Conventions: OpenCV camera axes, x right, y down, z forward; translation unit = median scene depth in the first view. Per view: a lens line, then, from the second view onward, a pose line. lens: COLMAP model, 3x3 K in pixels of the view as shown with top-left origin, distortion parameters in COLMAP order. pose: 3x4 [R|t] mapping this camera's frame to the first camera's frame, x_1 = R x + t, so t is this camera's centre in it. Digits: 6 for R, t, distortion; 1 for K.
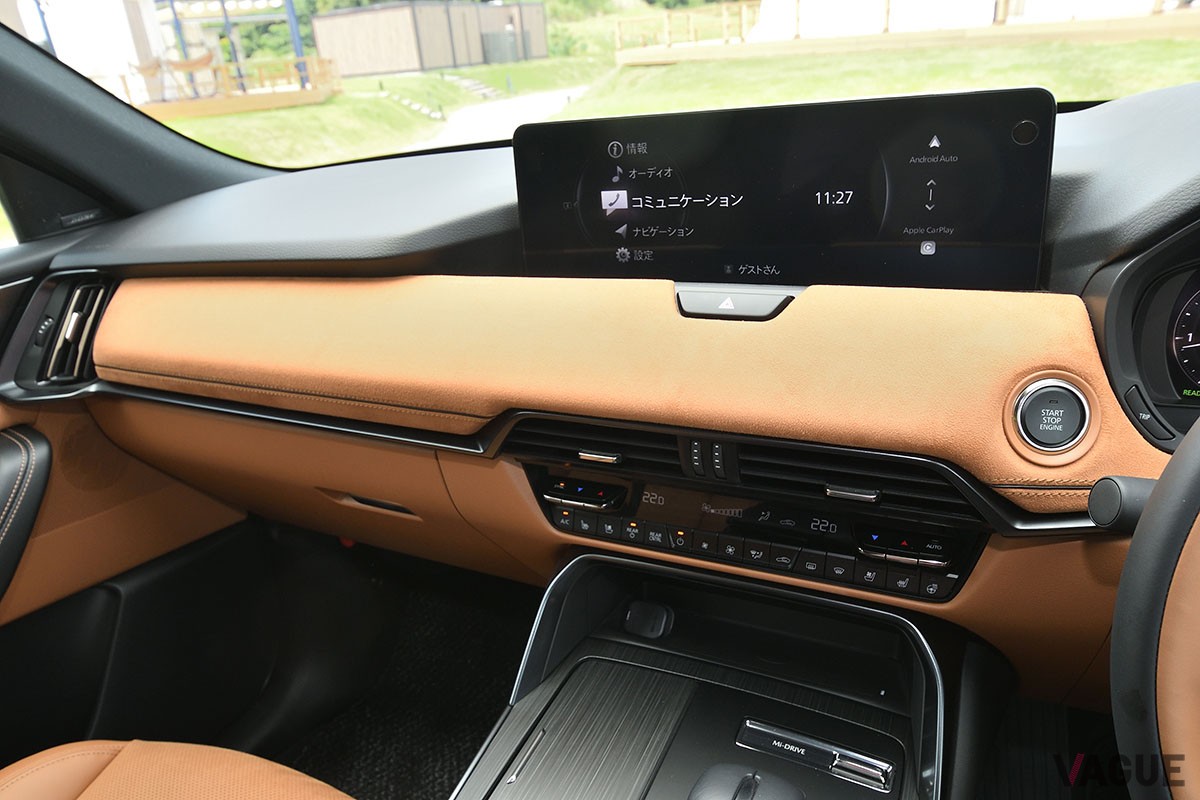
lens RADIAL K [[821.1, 0, 590.0], [0, 821.1, 407.2], [0, 0, 1]] dist [0.004572, -0.016082]
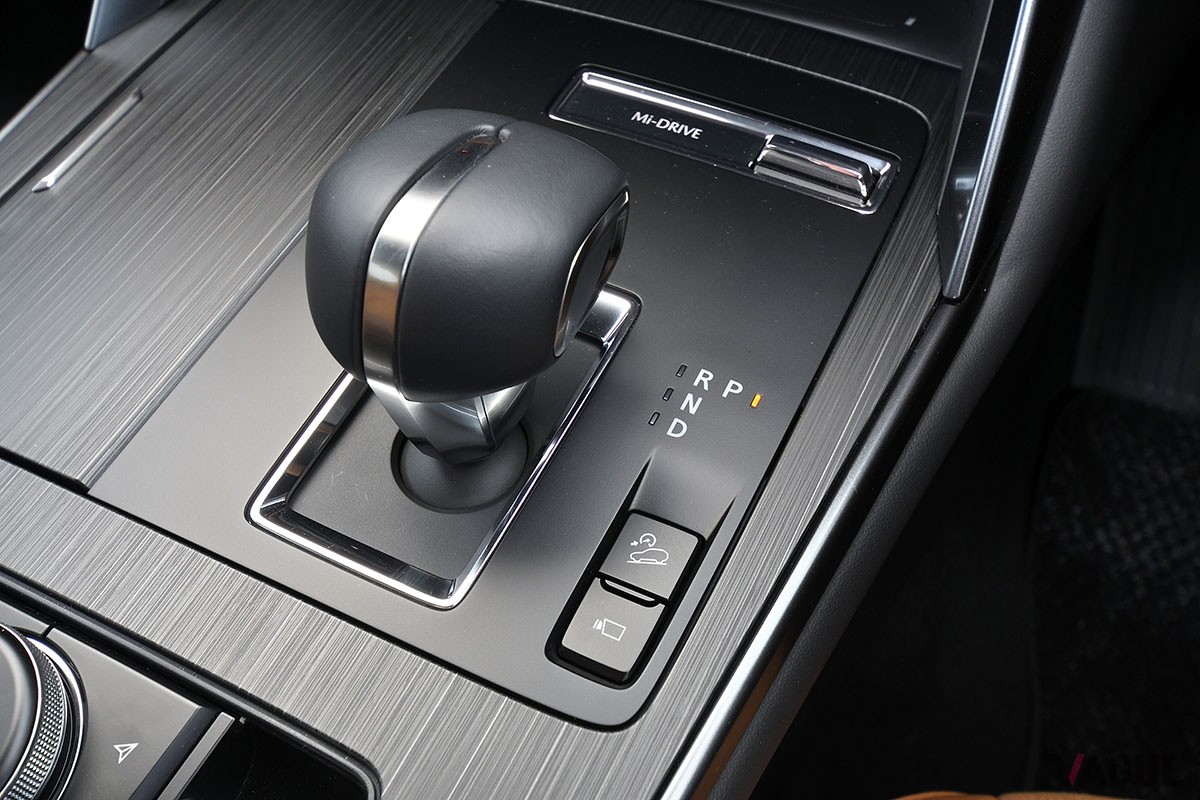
lens RADIAL K [[1212.4, 0, 597.9], [0, 1212.4, 400.8], [0, 0, 1]] dist [-0.005416, 0.000000]
pose [[0.999737, 0.022025, 0.006337, 0.142182], [-0.022462, 0.886662, 0.461873, 0.172364], [0.004554, -0.461894, 0.886924, 0.253996]]
